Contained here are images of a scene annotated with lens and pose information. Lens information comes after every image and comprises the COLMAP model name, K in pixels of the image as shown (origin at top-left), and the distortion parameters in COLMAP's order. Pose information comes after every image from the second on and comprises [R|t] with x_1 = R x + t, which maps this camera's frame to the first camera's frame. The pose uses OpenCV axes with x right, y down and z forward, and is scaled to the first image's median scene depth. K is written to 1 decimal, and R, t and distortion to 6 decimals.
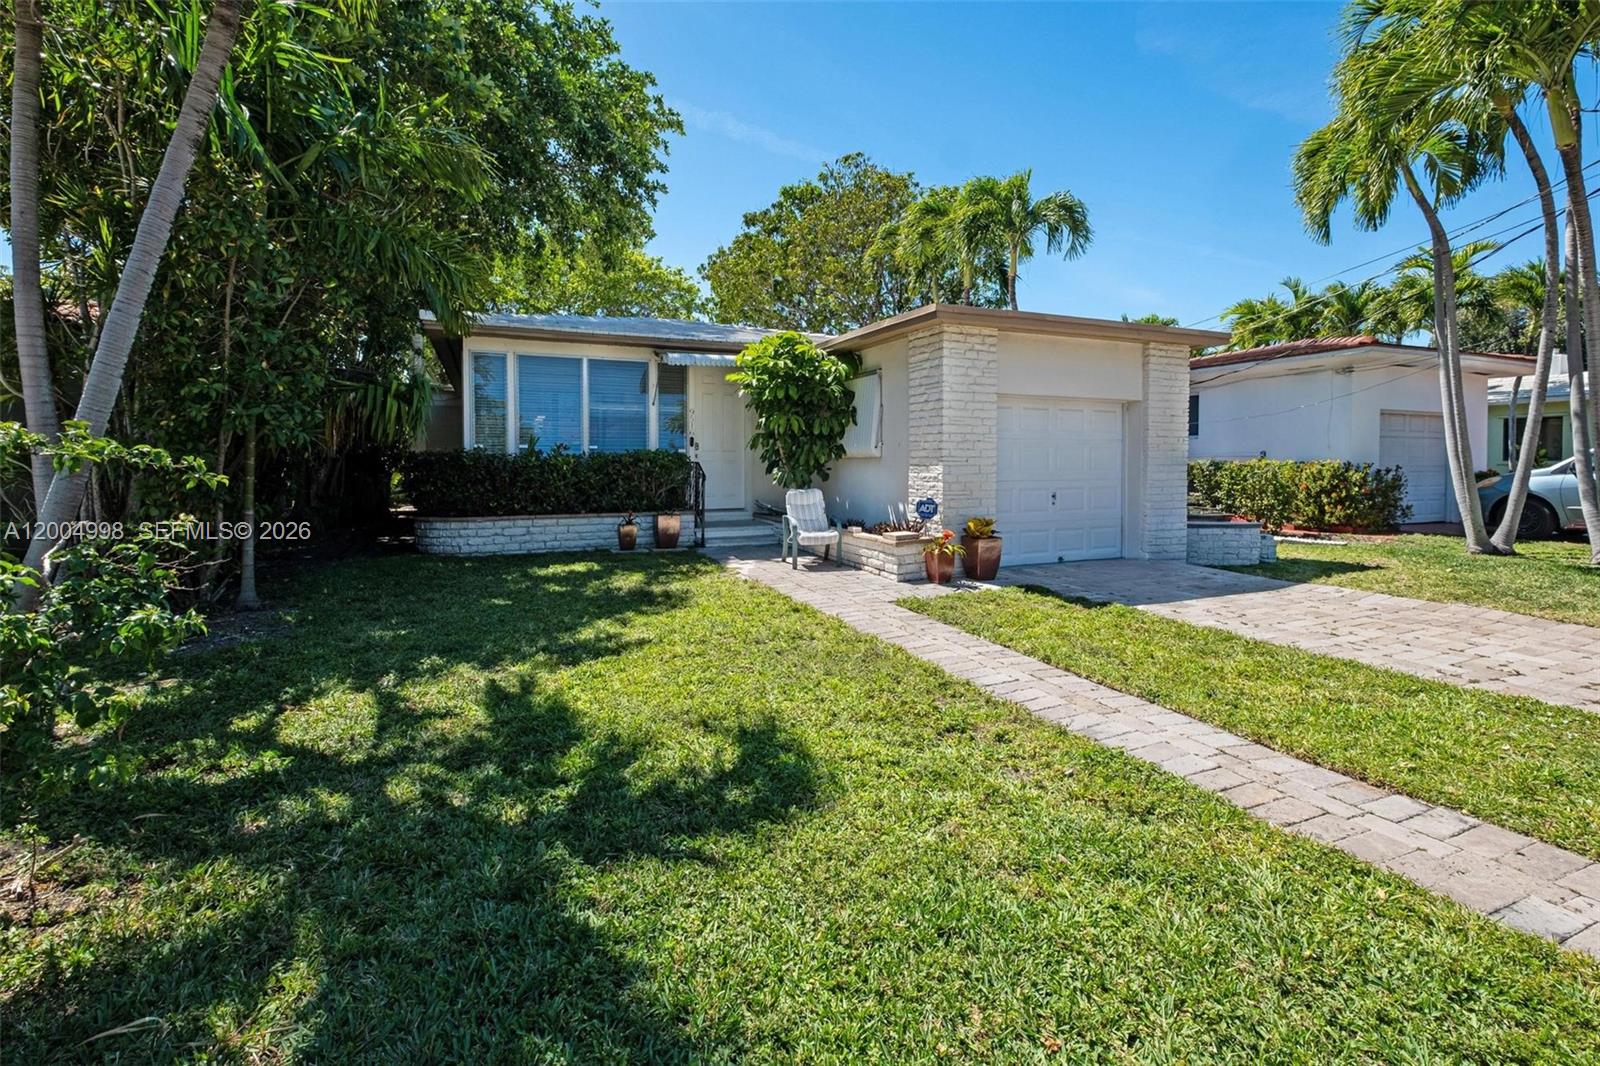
lens RADIAL K [[725.9, 0, 810.6], [0, 725.9, 475.5], [0, 0, 1]] dist [-0.010527, -0.002097]
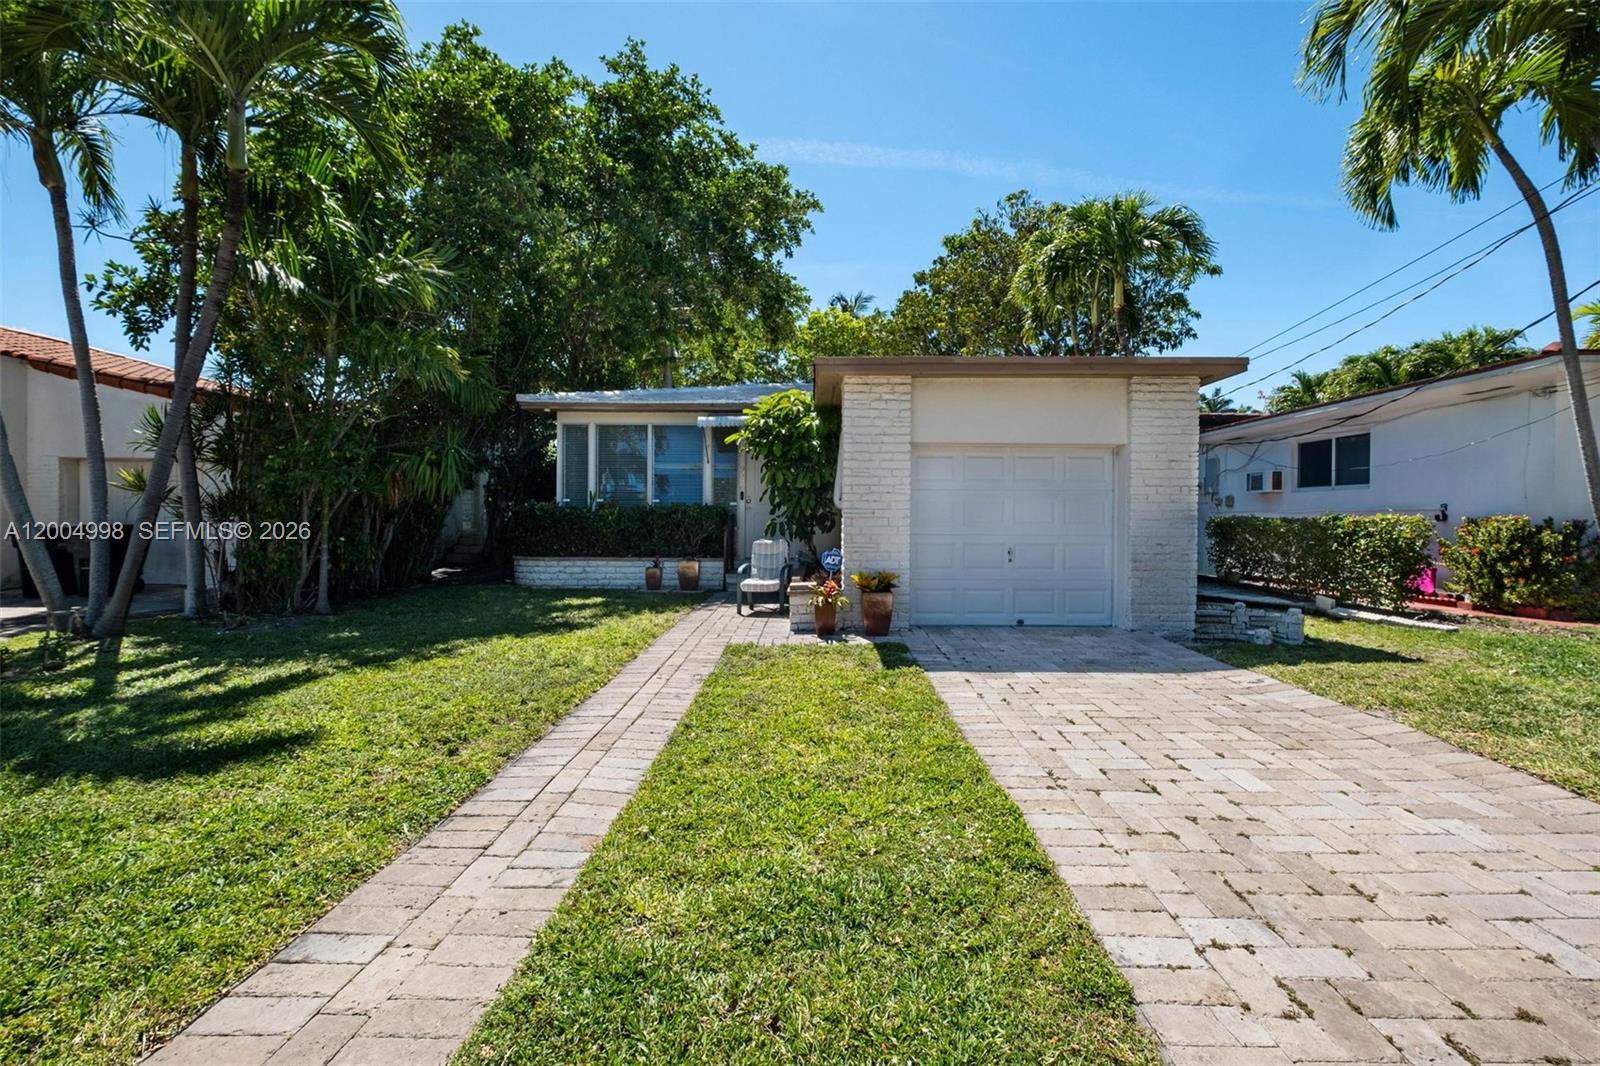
lens RADIAL K [[725.9, 0, 889.3], [0, 725.9, 532.4], [0, 0, 1]] dist [-0.010527, -0.002097]
pose [[0.913851, 0.014232, -0.405799, 0.554621], [-0.013347, 0.999898, 0.005012, 0.000591], [0.405829, 0.000836, 0.913949, 0.095599]]
